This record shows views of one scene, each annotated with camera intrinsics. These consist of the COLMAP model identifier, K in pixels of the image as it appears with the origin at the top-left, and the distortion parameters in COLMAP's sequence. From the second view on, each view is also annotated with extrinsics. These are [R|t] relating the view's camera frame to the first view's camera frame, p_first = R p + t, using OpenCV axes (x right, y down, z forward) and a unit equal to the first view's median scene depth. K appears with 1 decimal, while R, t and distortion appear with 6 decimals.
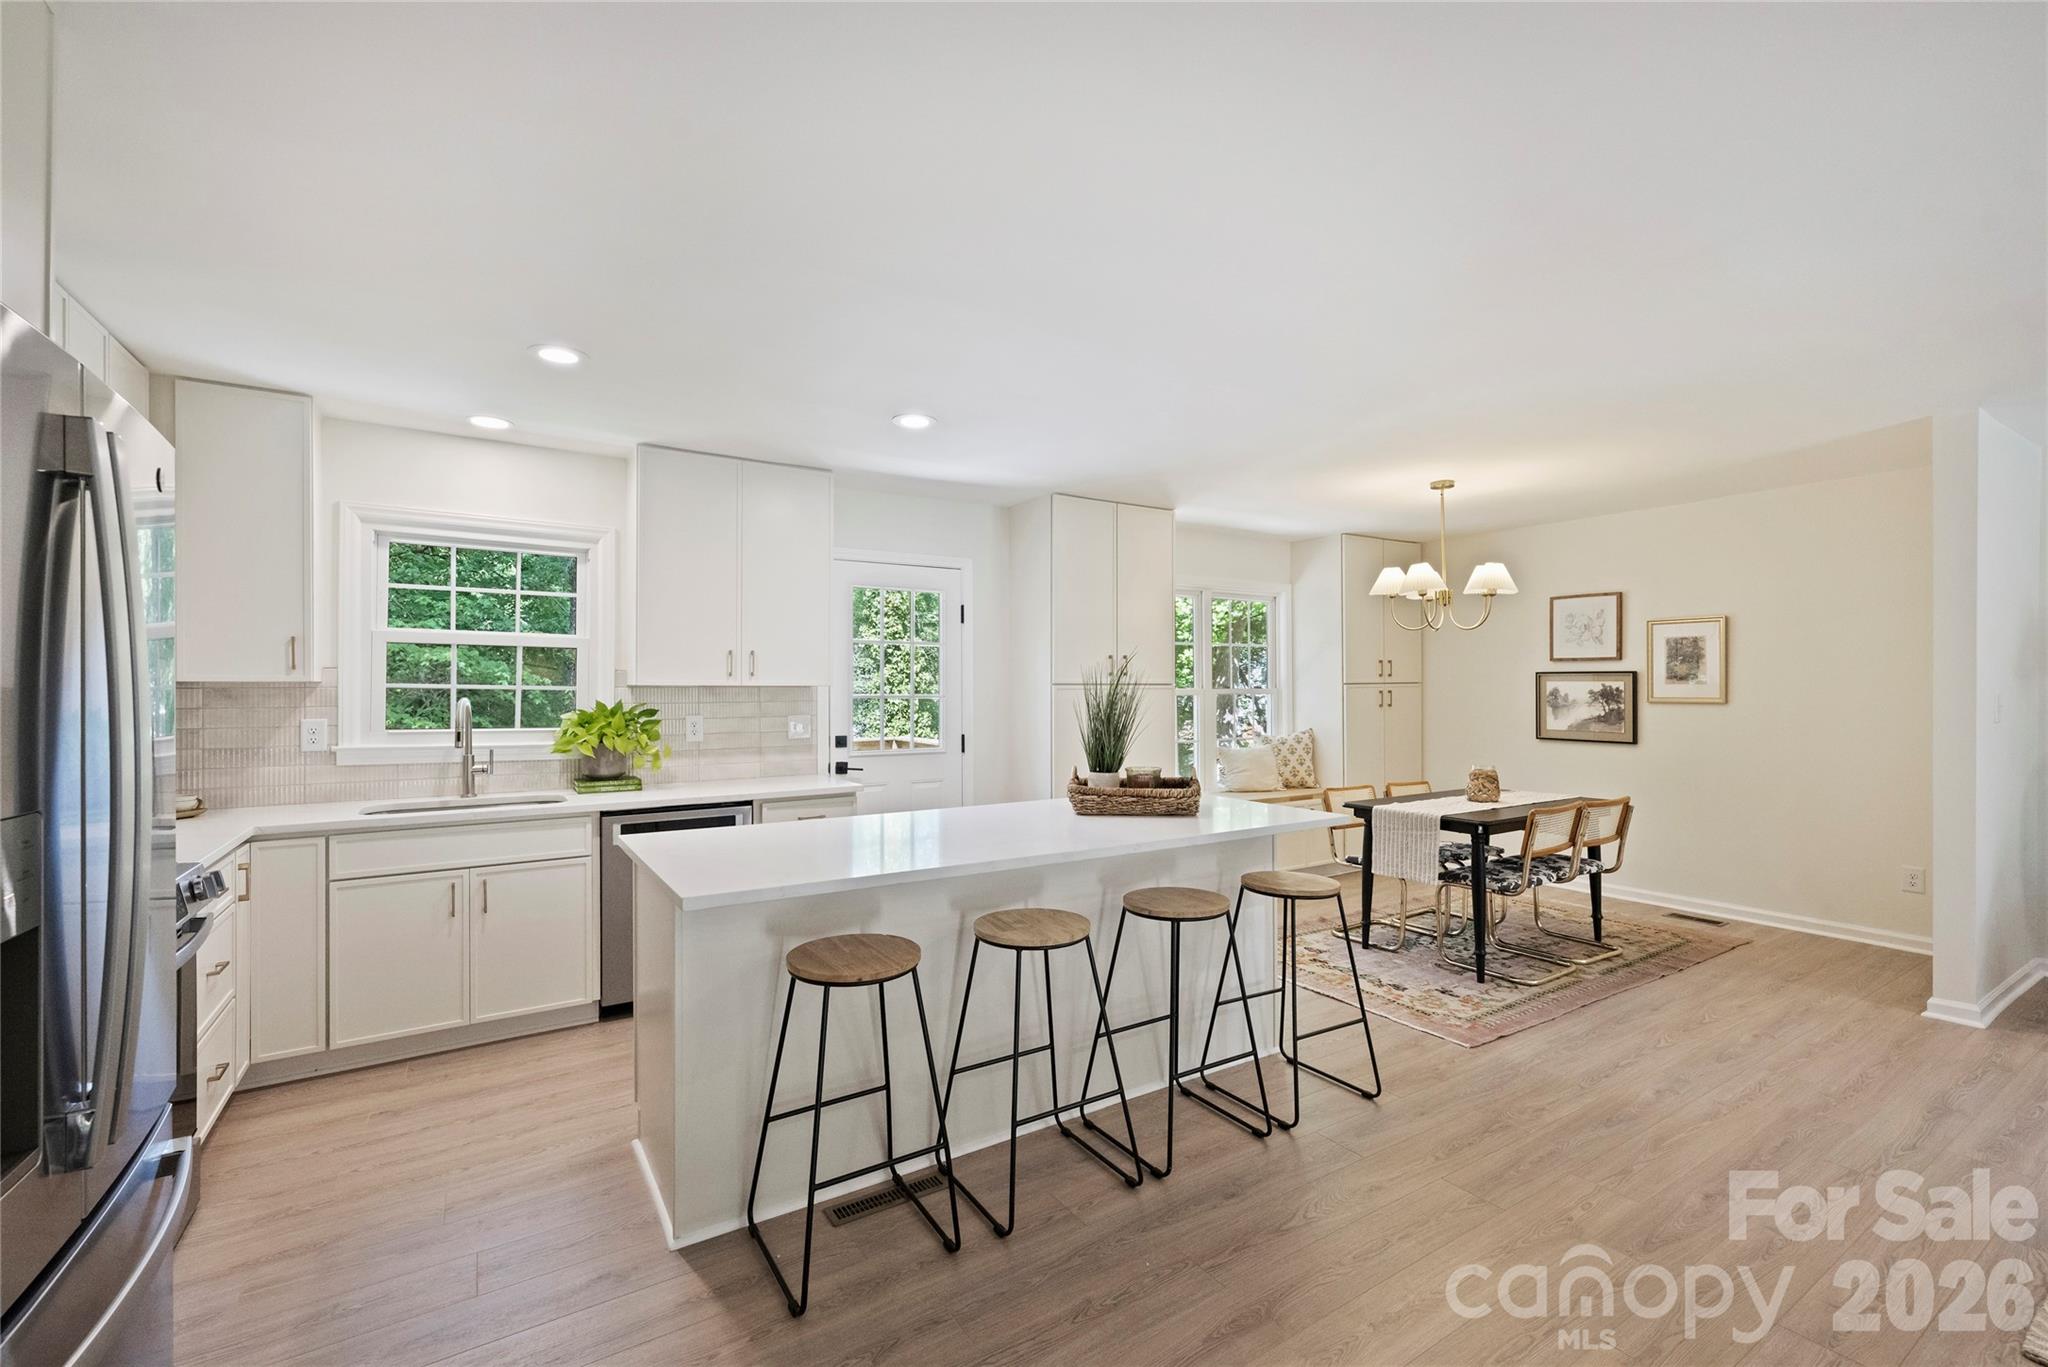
lens RADIAL K [[877.3, 0, 1042.0], [0, 877.3, 689.0], [0, 0, 1]] dist [-0.005063, 0.000624]
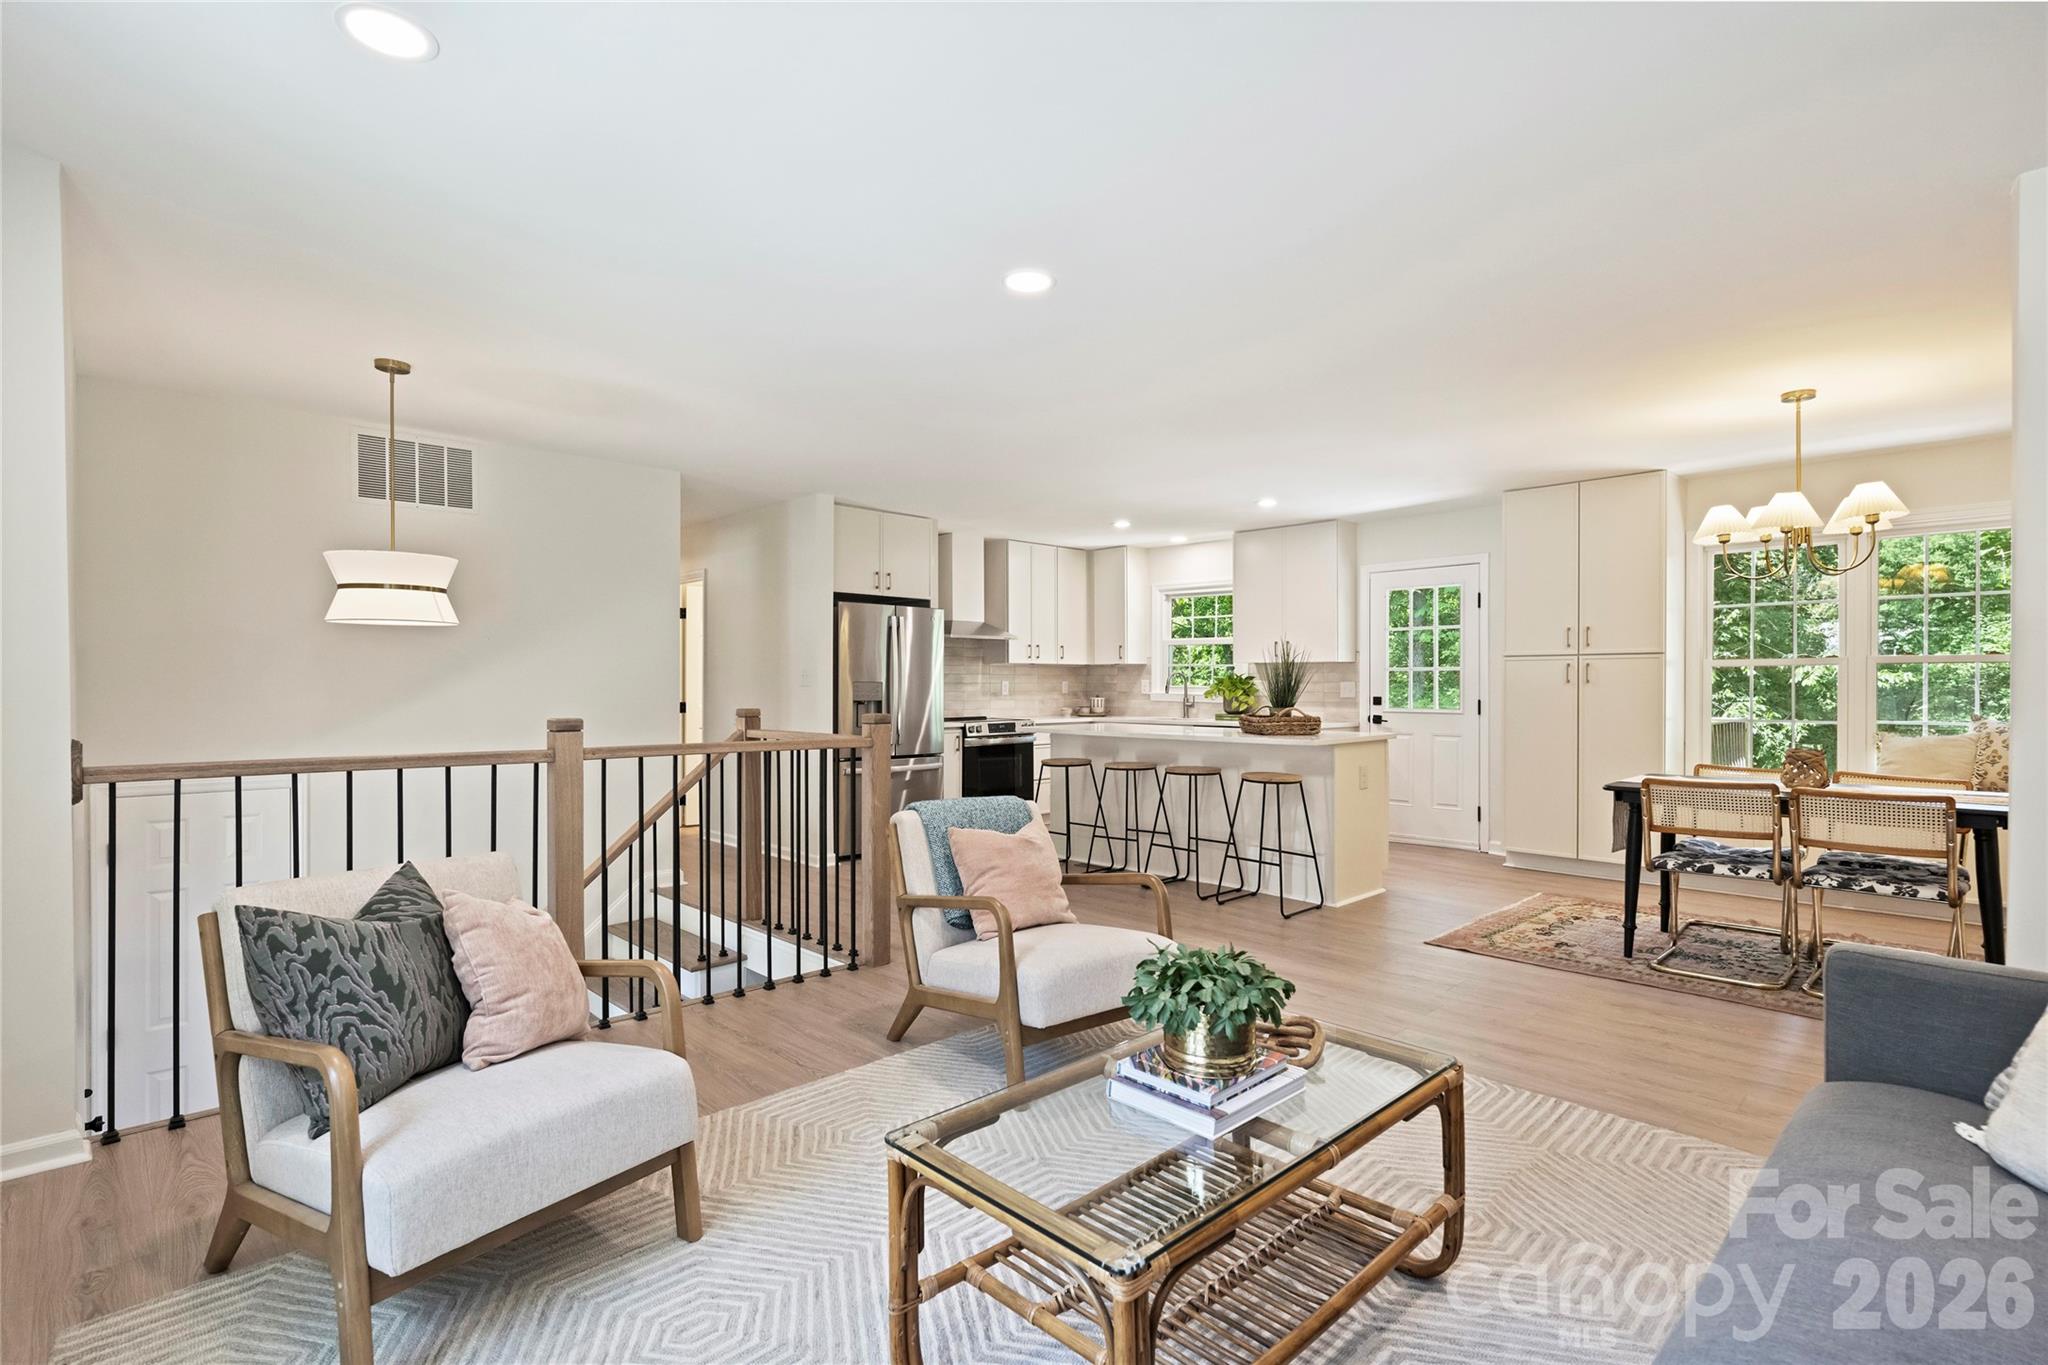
lens RADIAL K [[974.9, 0, 989.0], [0, 974.9, 686.3], [0, 0, 1]] dist [-0.005720, 0.000710]
pose [[0.173831, 0.004115, -0.984767, 1.211489], [0.001286, 0.999989, 0.004406, 0.028659], [0.984775, -0.002033, 0.173824, 0.108580]]
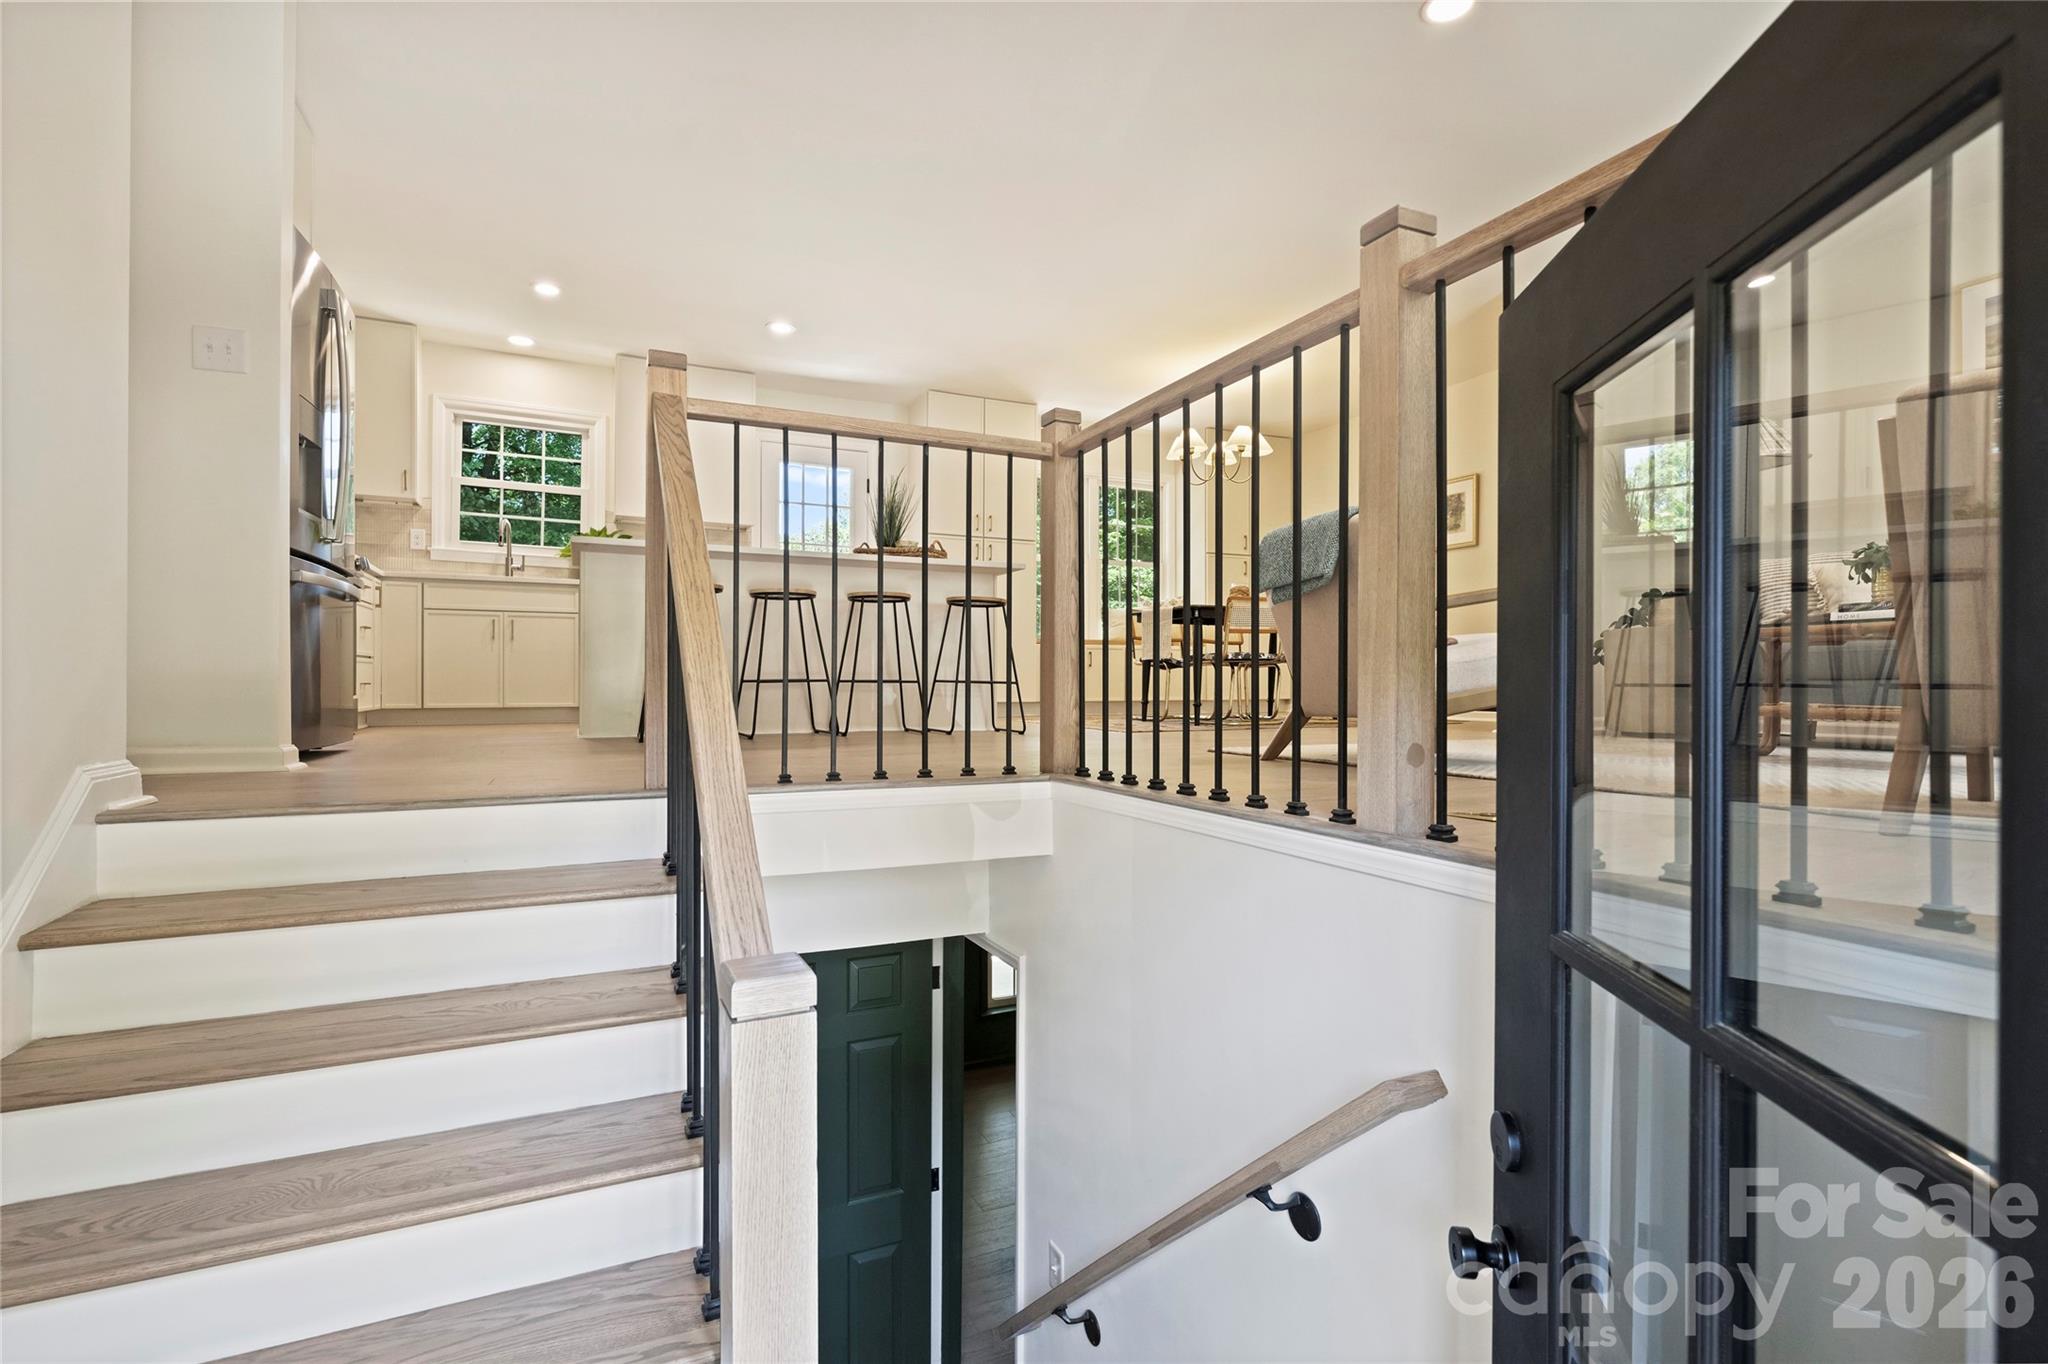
lens RADIAL K [[948.6, 0, 1033.6], [0, 948.6, 688.0], [0, 0, 1]] dist [-0.002174, 0.001846]
pose [[0.990705, 0.014438, -0.135259, 0.379030], [-0.012257, 0.999781, 0.016944, 0.205040], [0.135474, -0.015128, 0.990665, -0.412909]]
